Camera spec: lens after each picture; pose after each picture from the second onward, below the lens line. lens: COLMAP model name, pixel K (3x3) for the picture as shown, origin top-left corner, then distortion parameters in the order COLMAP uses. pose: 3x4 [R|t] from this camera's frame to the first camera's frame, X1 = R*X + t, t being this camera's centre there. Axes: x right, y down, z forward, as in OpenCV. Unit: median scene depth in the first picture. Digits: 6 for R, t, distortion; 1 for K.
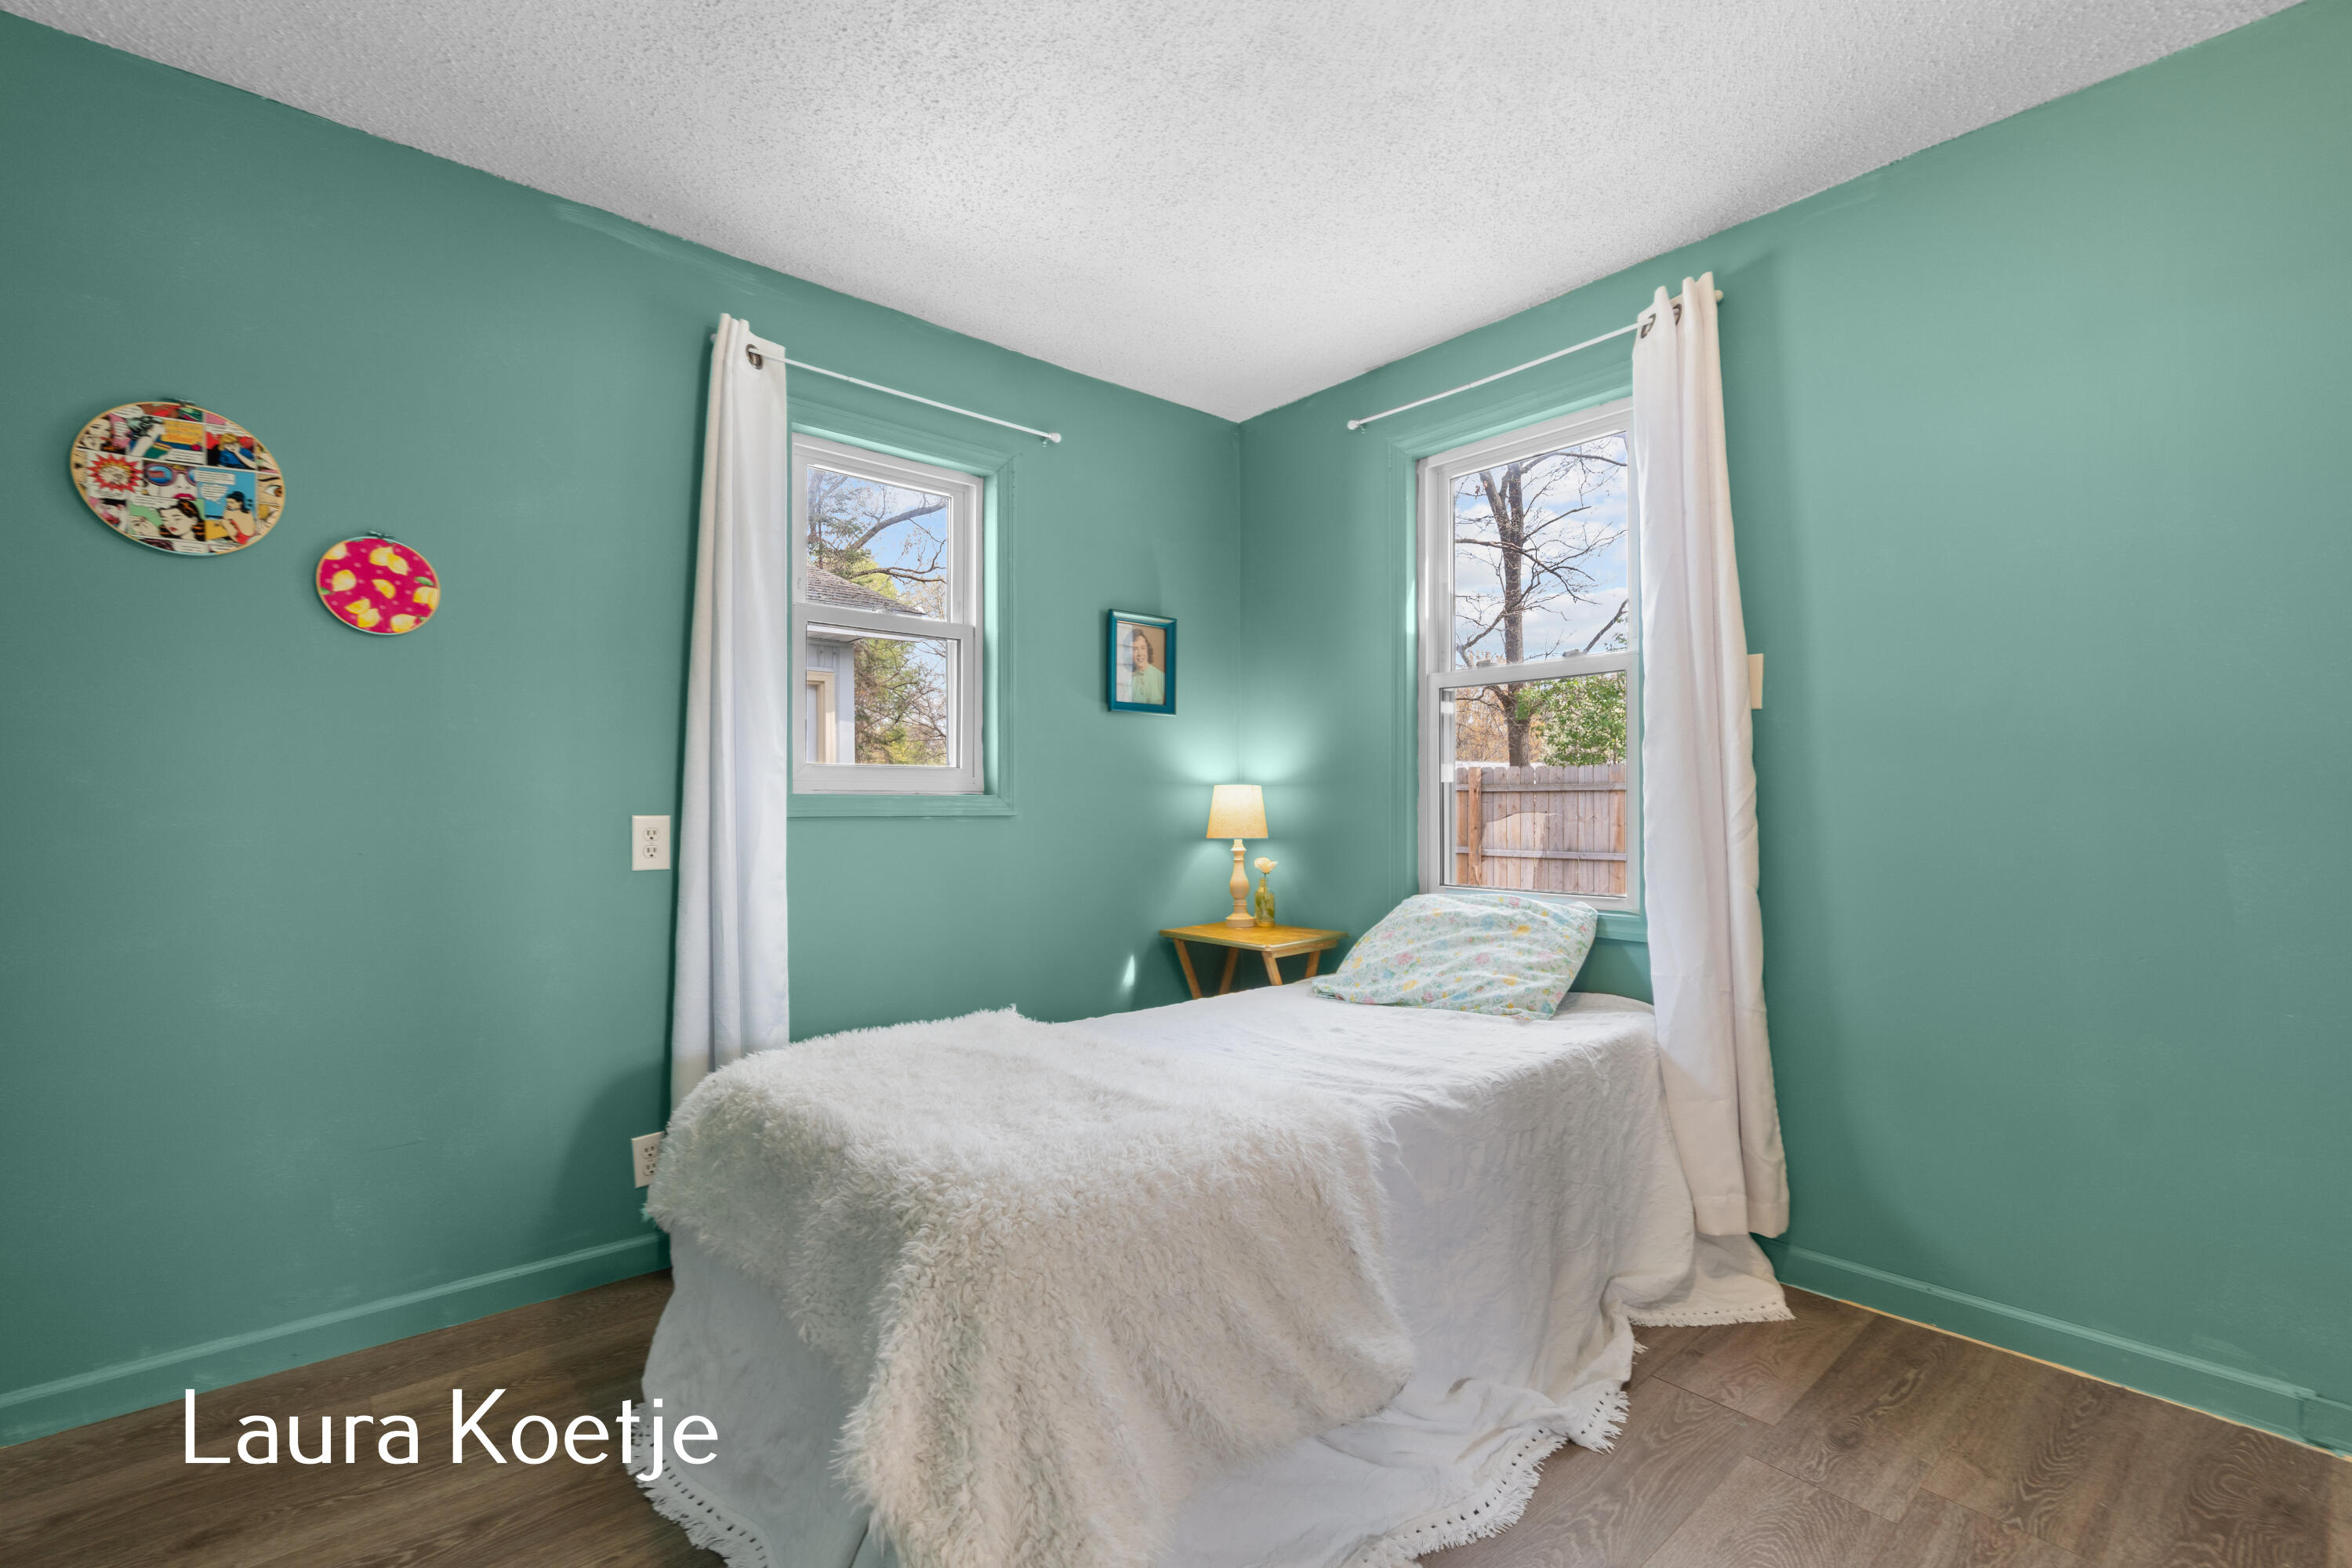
lens RADIAL K [[1018.5, 0, 1177.1], [0, 1018.5, 797.2], [0, 0, 1]] dist [-0.000017, -0.000099]
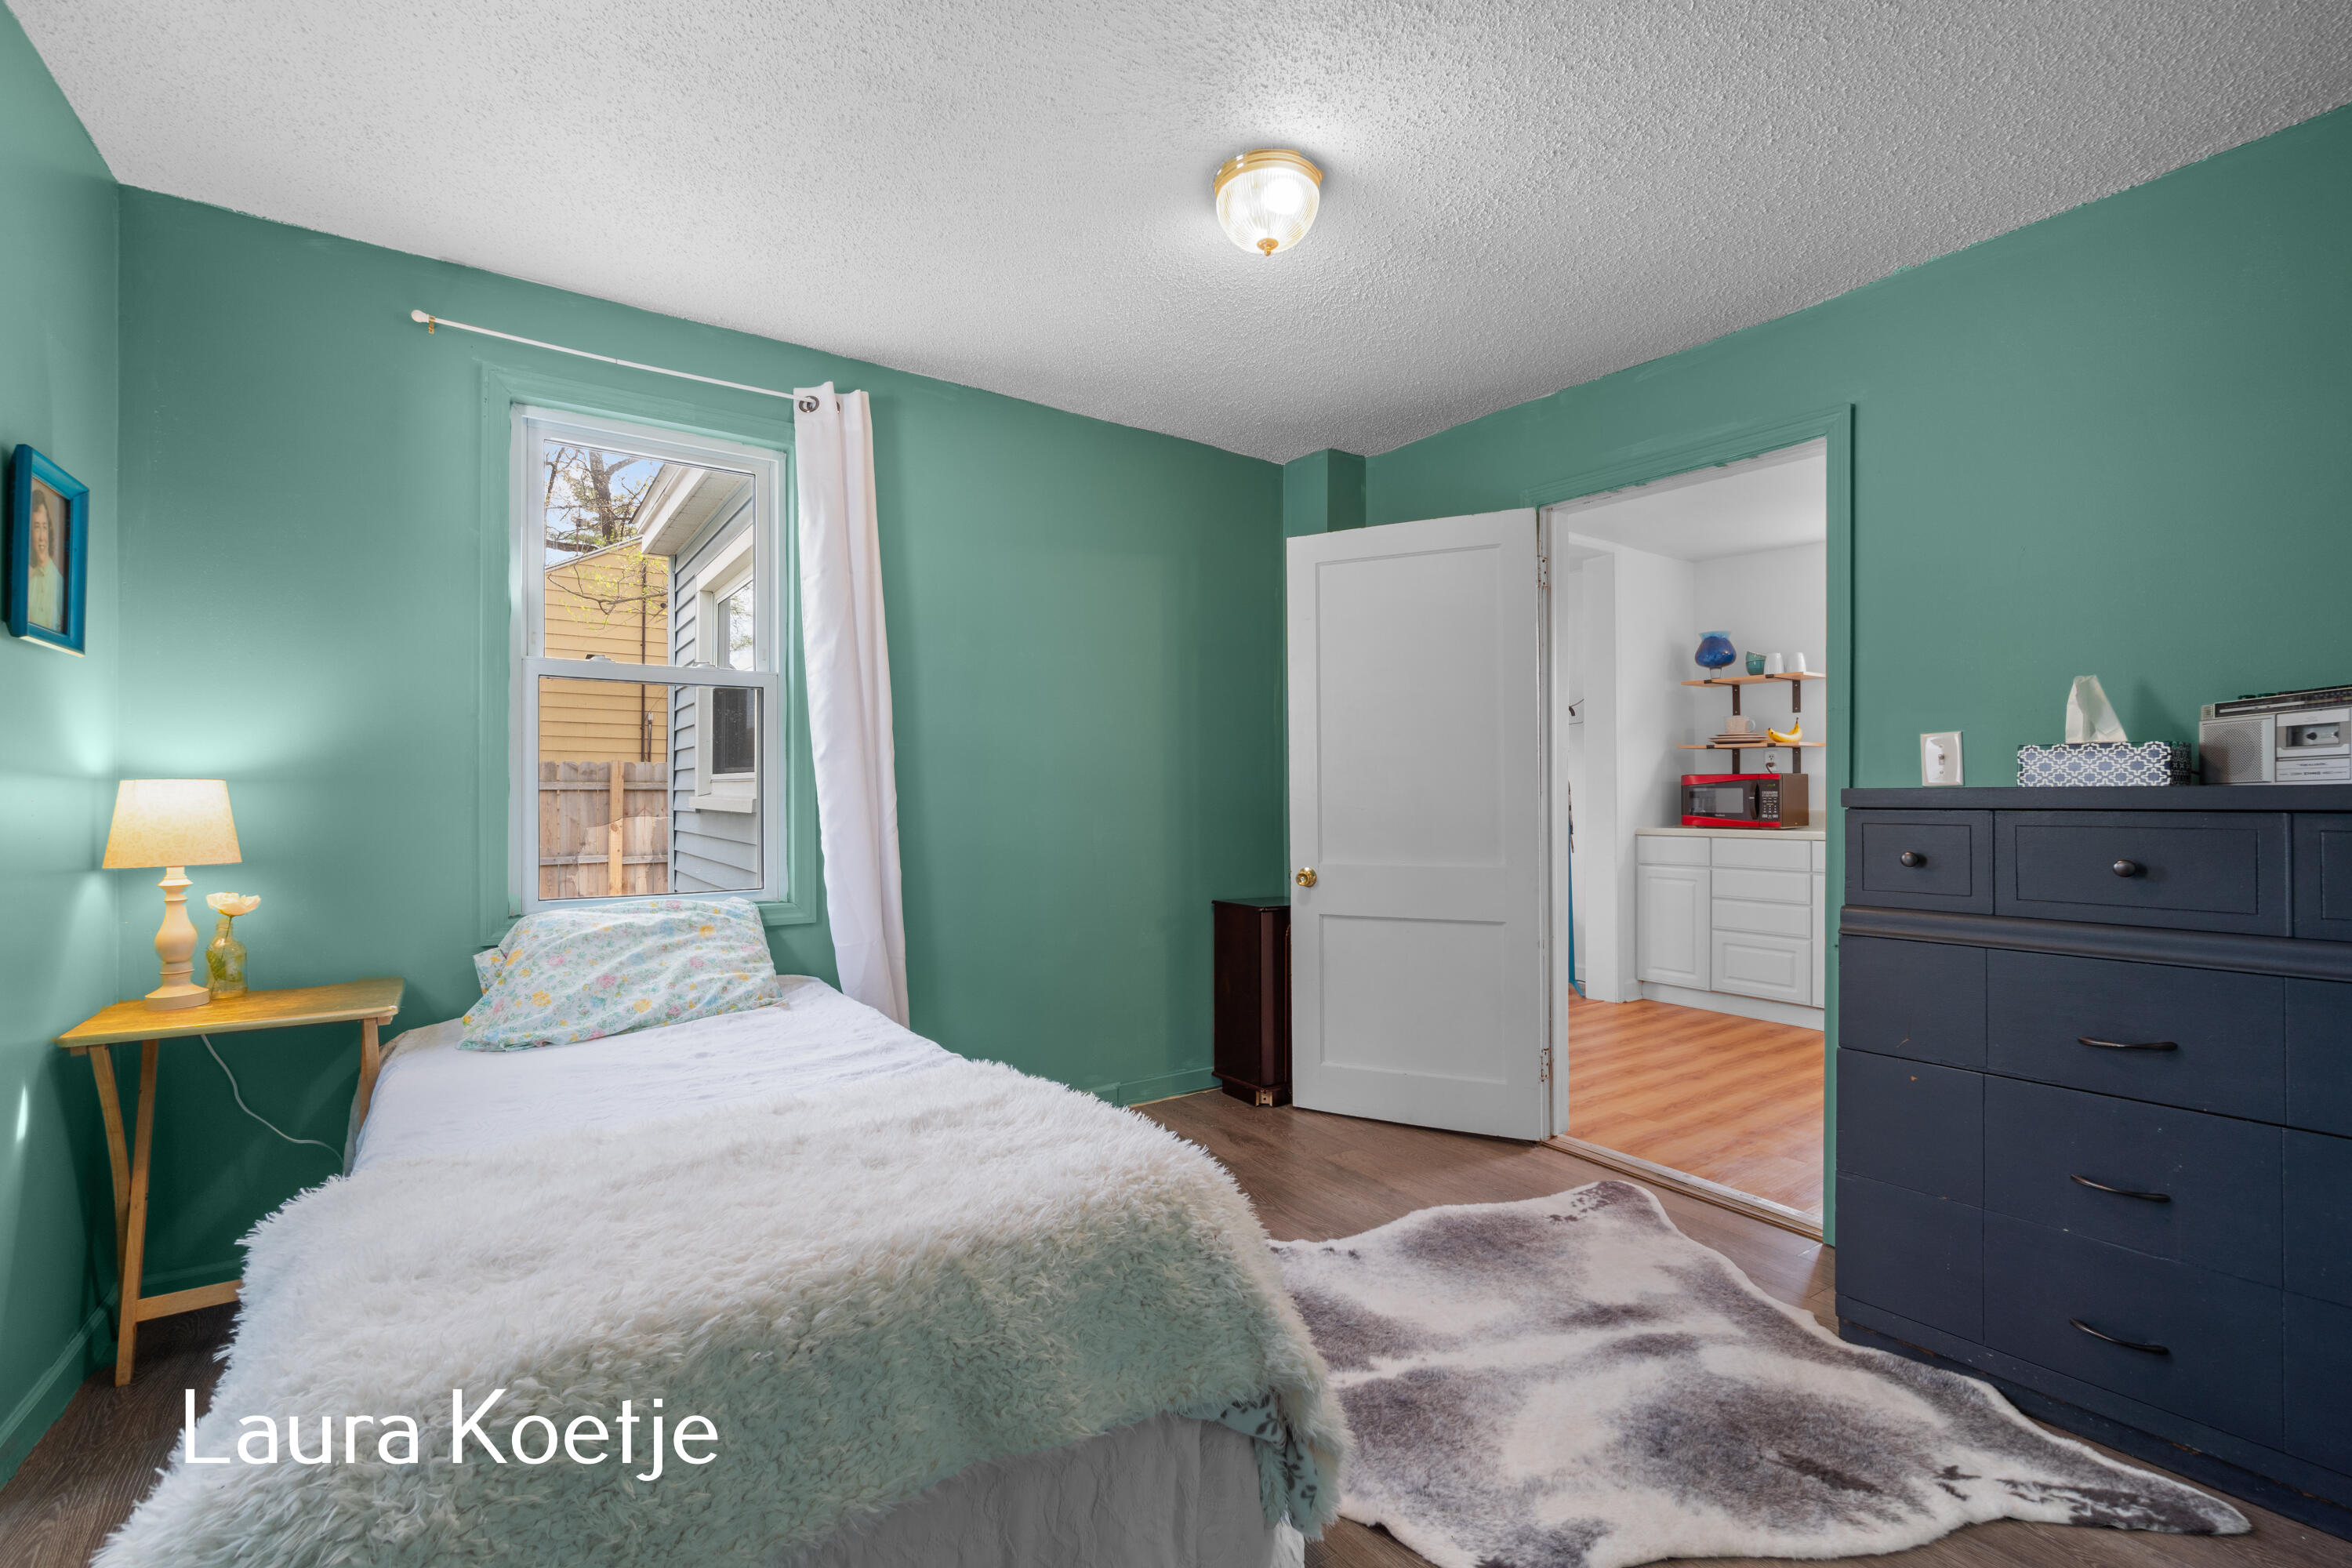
lens RADIAL K [[1011.1, 0, 1145.2], [0, 1011.1, 783.0], [0, 0, 1]] dist [0.000815, 0.000108]
pose [[0.140218, 0.016962, 0.989975, -0.587953], [-0.002763, 0.999856, -0.016740, -0.001399], [-0.990117, -0.000388, 0.140245, 0.407827]]
